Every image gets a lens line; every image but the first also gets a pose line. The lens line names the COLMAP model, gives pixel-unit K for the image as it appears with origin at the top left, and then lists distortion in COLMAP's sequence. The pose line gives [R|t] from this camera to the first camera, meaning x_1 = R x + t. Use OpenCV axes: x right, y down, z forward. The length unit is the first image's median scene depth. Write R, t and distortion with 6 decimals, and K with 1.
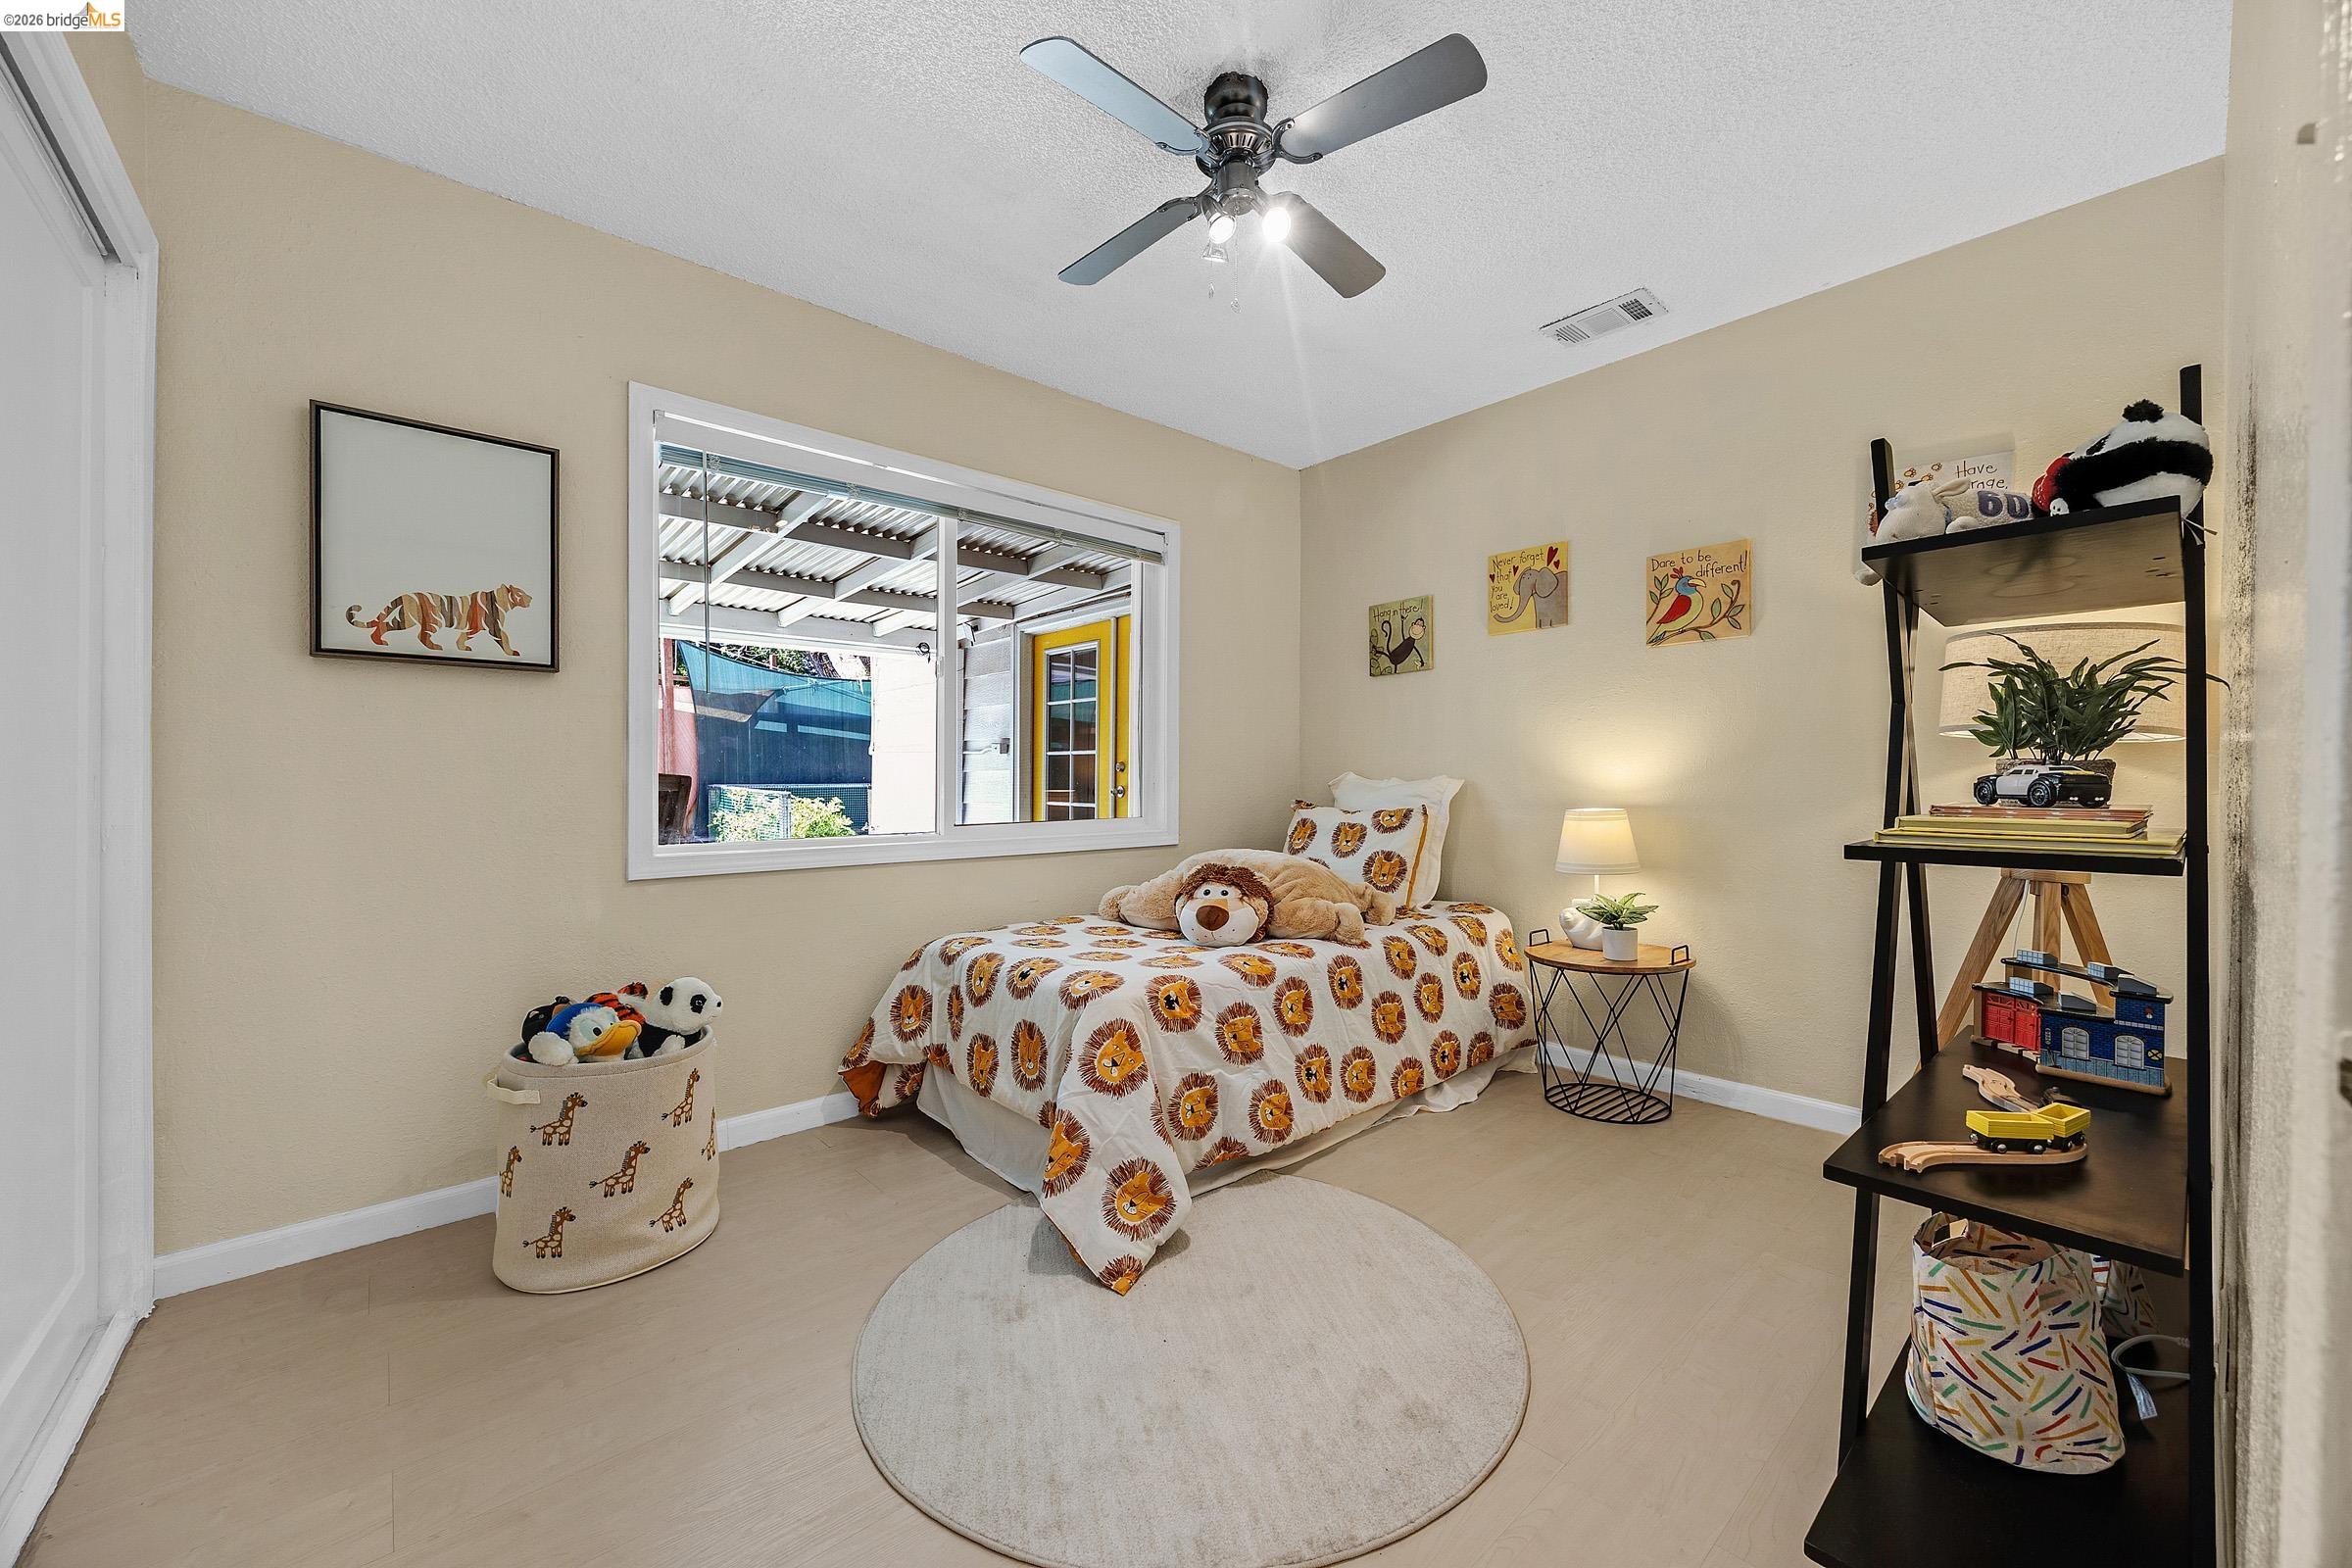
lens RADIAL K [[903.3, 0, 1188.9], [0, 903.3, 783.2], [0, 0, 1]] dist [-0.001908, -0.000144]
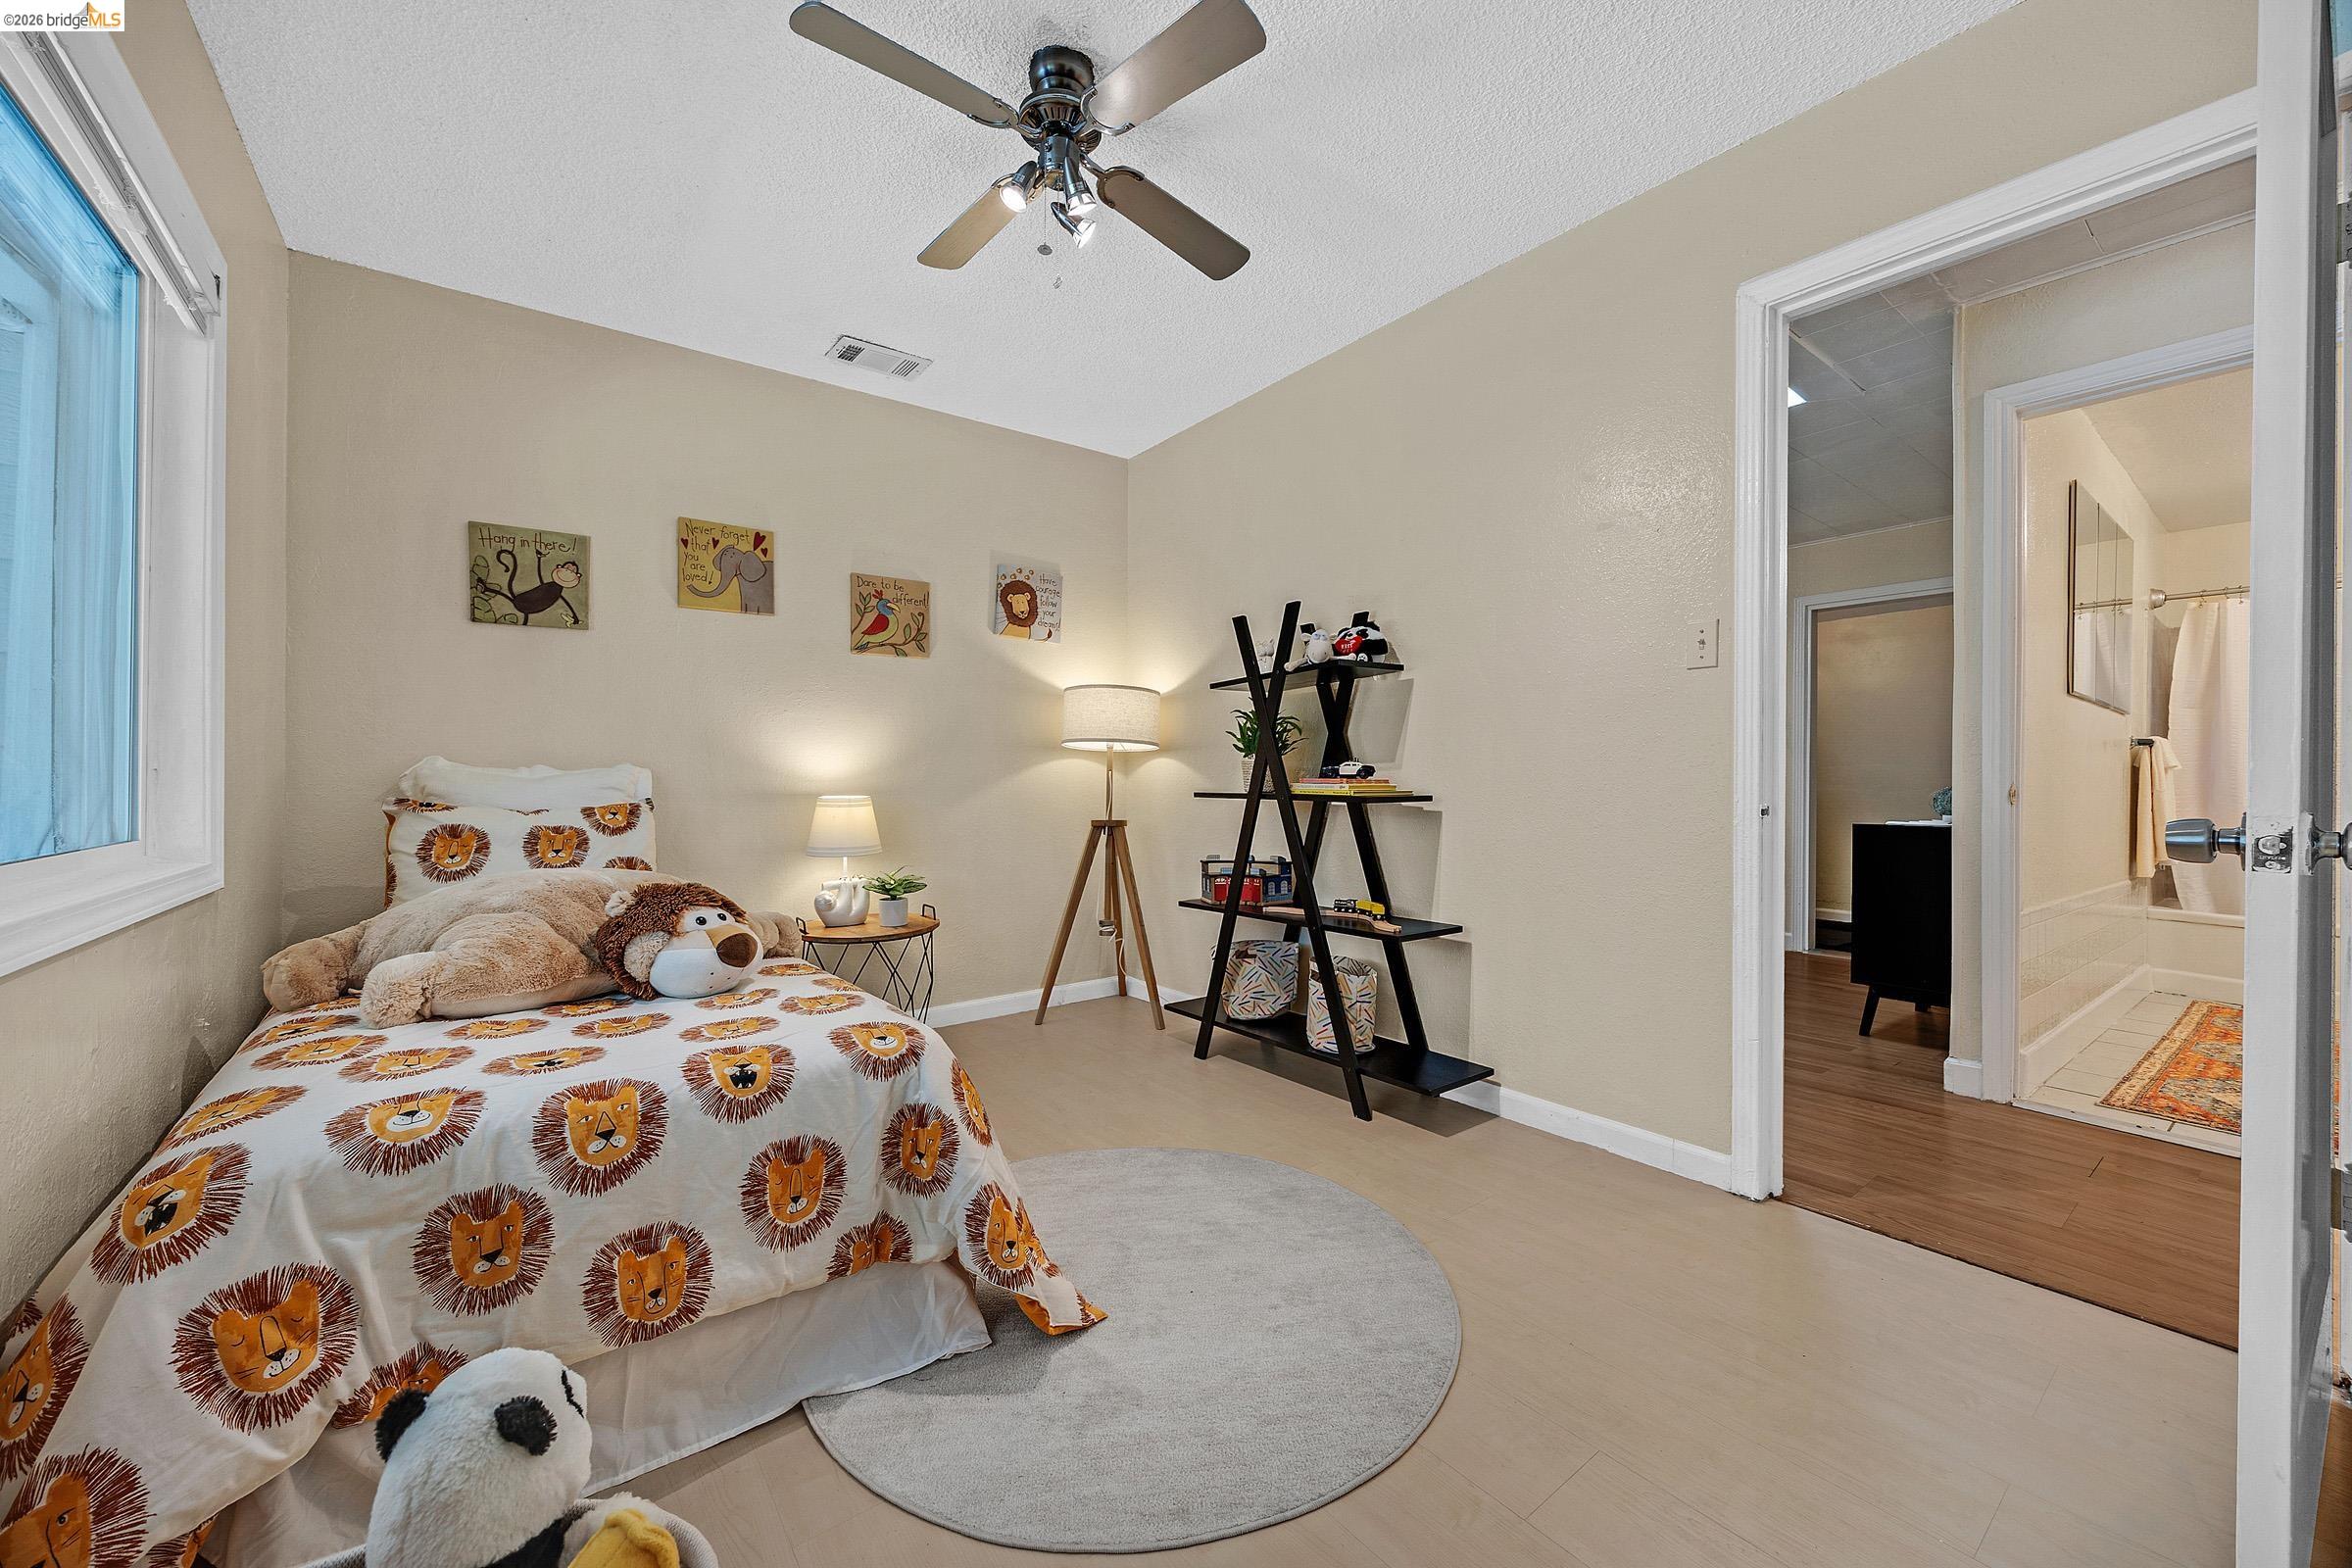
lens RADIAL K [[903.3, 0, 1186.2], [0, 903.3, 778.2], [0, 0, 1]] dist [-0.001908, -0.000144]
pose [[0.066707, 0.000482, 0.997772, -0.564970], [0.004122, 0.999991, -0.000759, 0.008591], [-0.997764, 0.004164, 0.066704, 0.485618]]
